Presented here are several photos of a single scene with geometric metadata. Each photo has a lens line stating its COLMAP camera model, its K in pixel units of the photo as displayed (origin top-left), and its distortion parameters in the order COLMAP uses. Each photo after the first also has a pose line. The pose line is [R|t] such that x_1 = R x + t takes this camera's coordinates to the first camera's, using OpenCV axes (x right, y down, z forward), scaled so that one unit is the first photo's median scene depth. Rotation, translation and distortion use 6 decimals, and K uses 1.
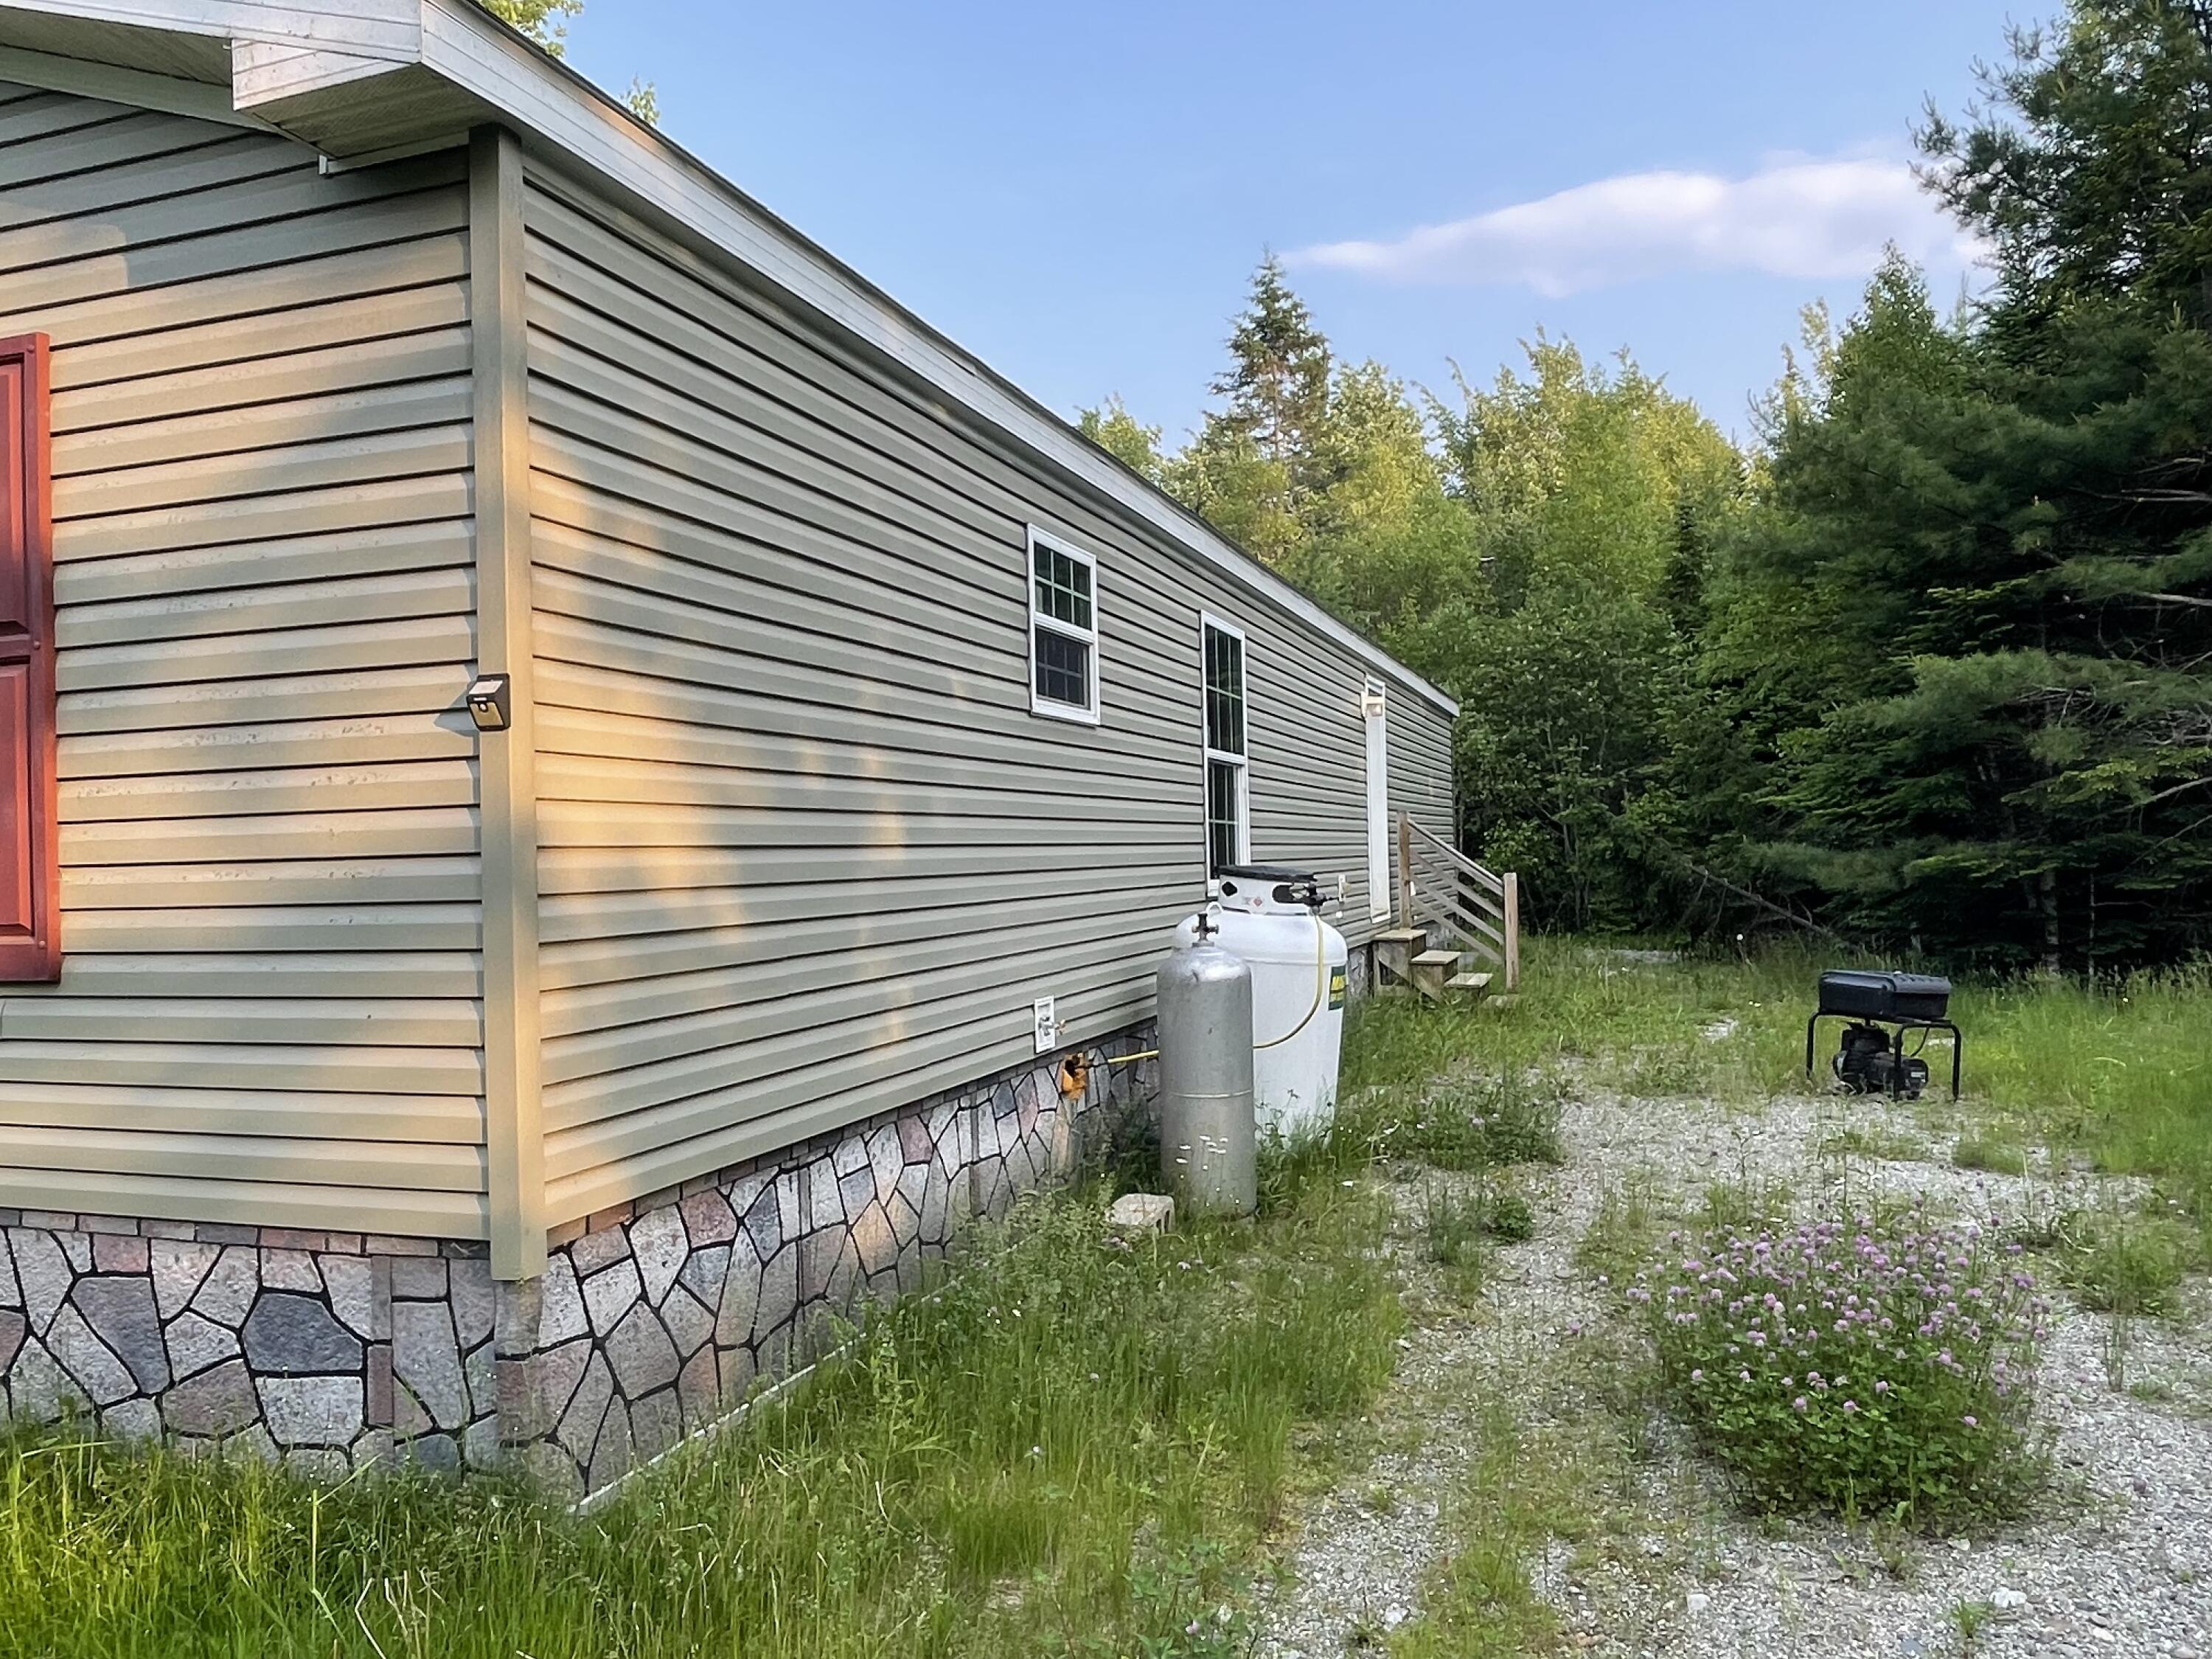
lens RADIAL K [[1629.8, 0, 1106.0], [0, 1629.8, 829.5], [0, 0, 1]] dist [0.035063, -0.042804]
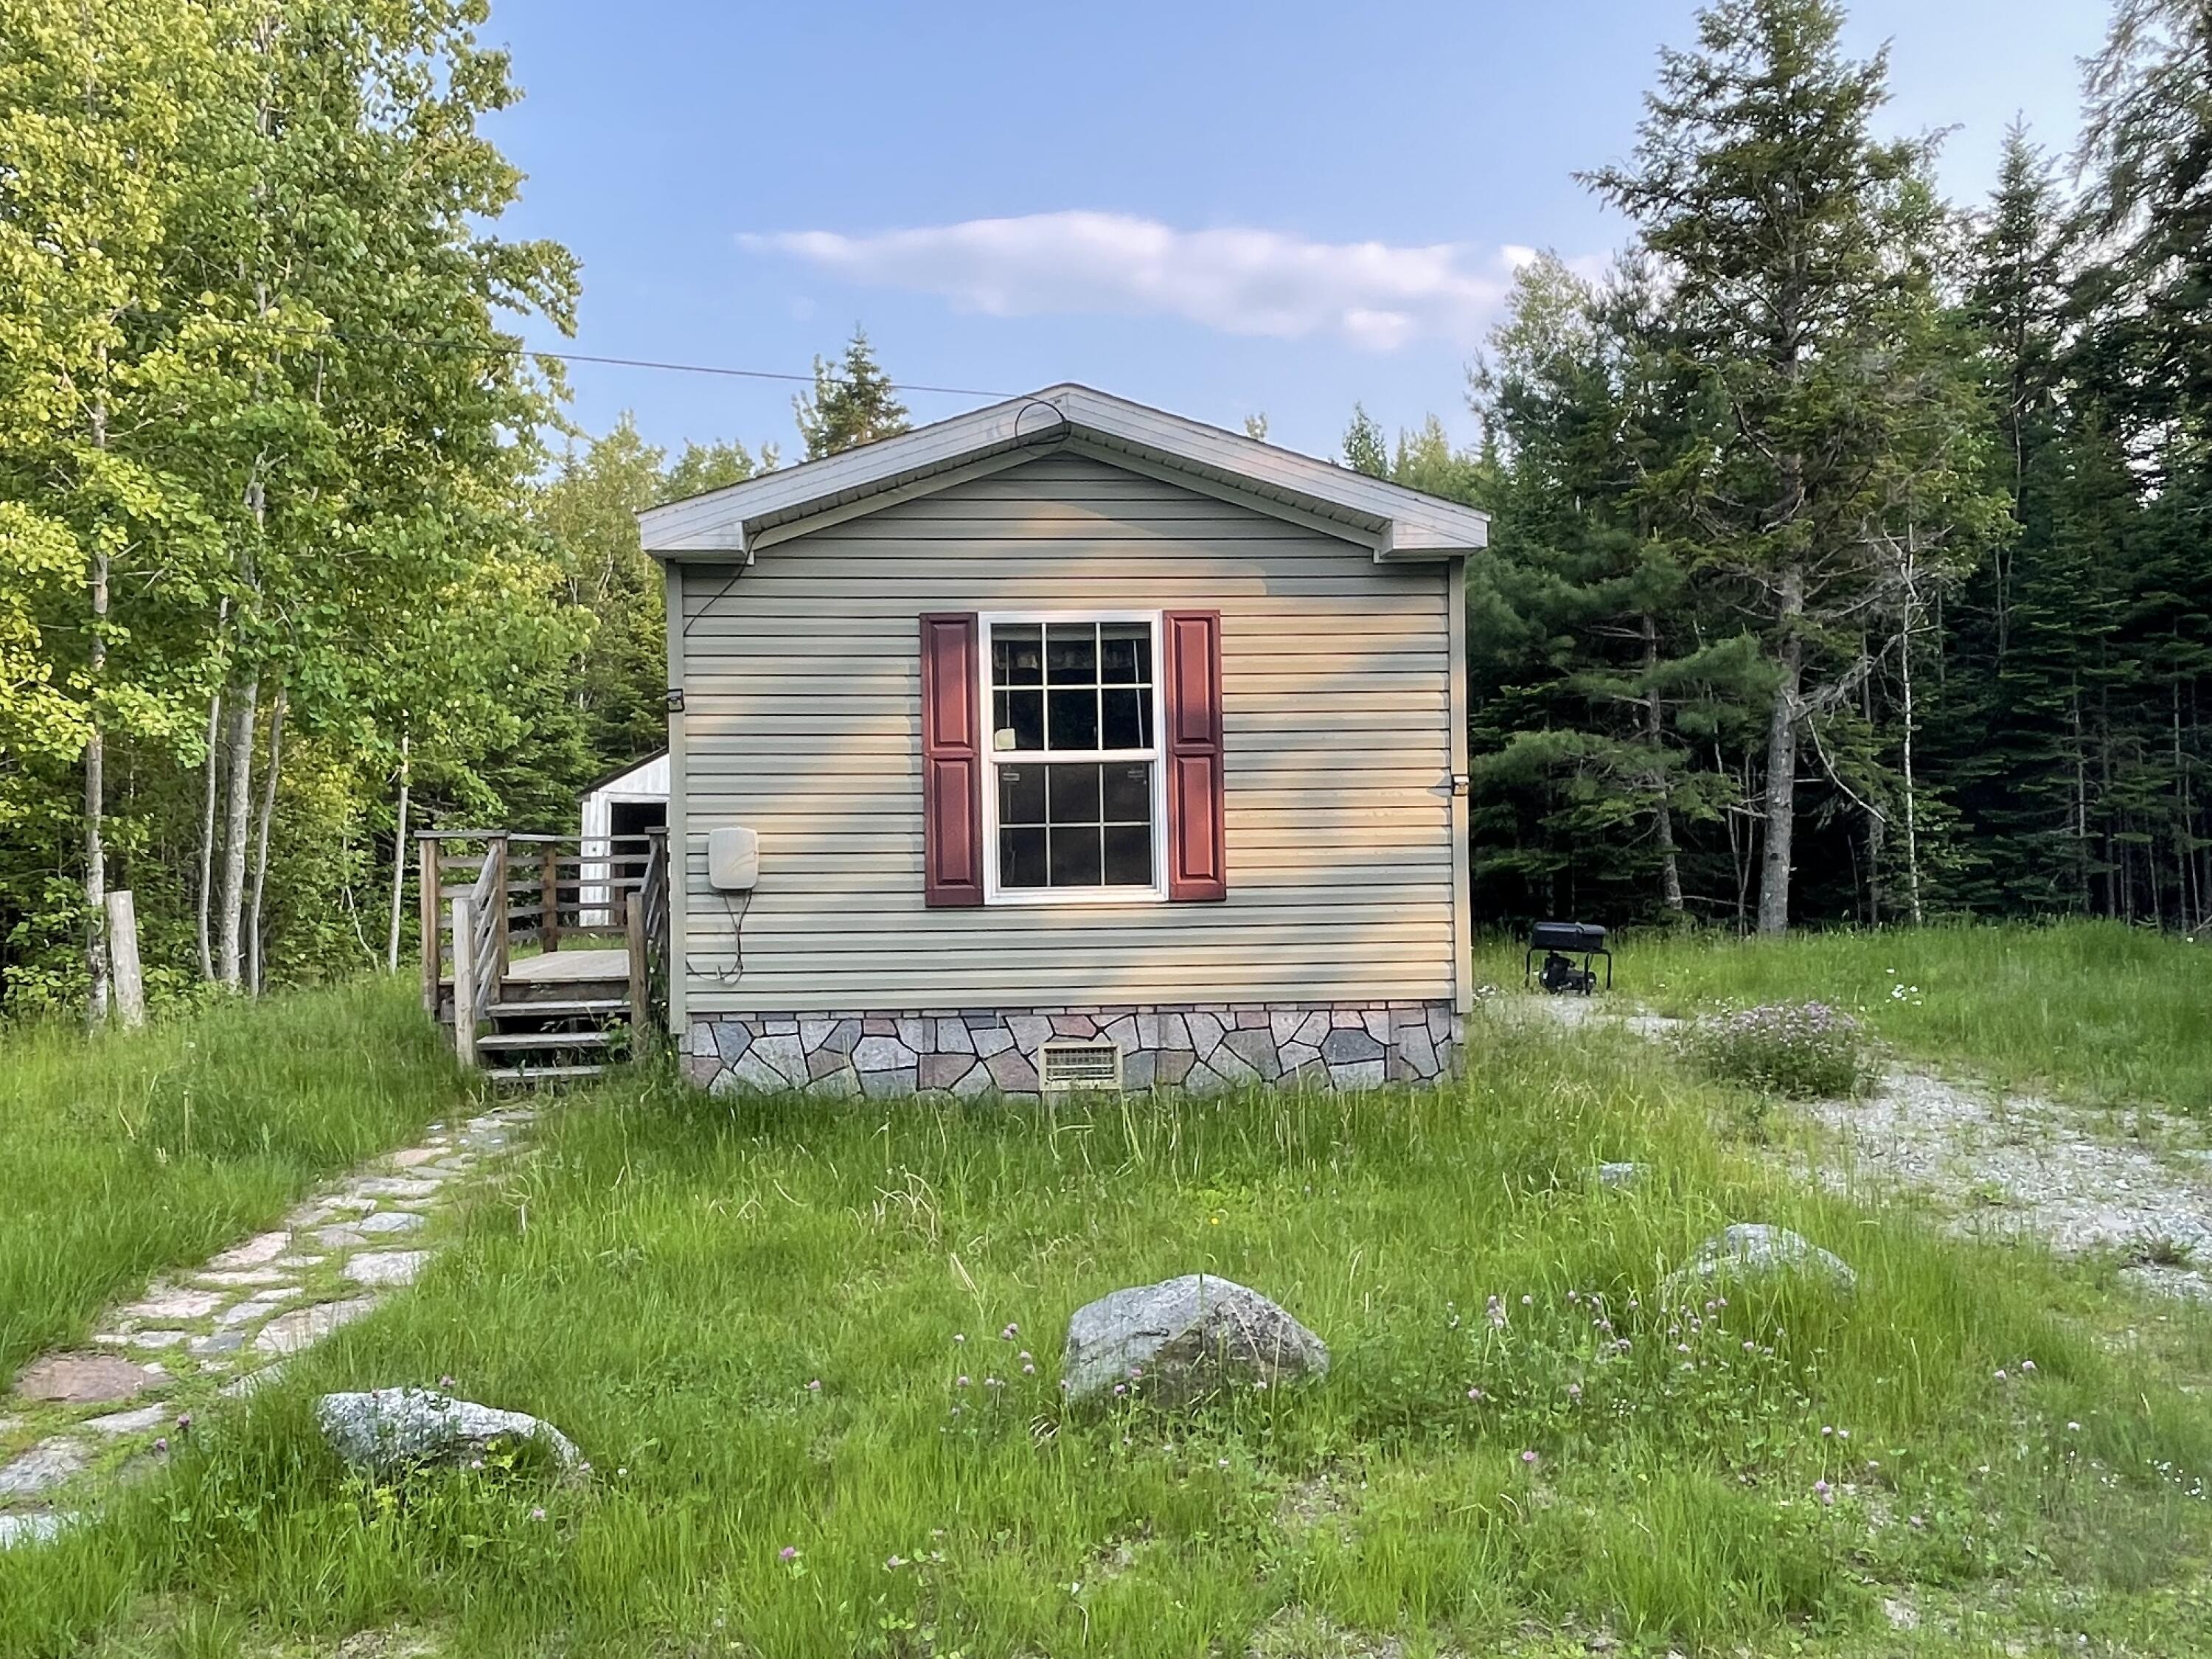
lens RADIAL K [[1623.6, 0, 1106.0], [0, 1623.6, 829.5], [0, 0, 1]] dist [0.058307, -0.086581]
pose [[0.917033, 0.013683, 0.398576, -0.664934], [-0.012036, 0.999906, -0.006634, 0.005320], [-0.398629, 0.001286, 0.917111, -0.385092]]
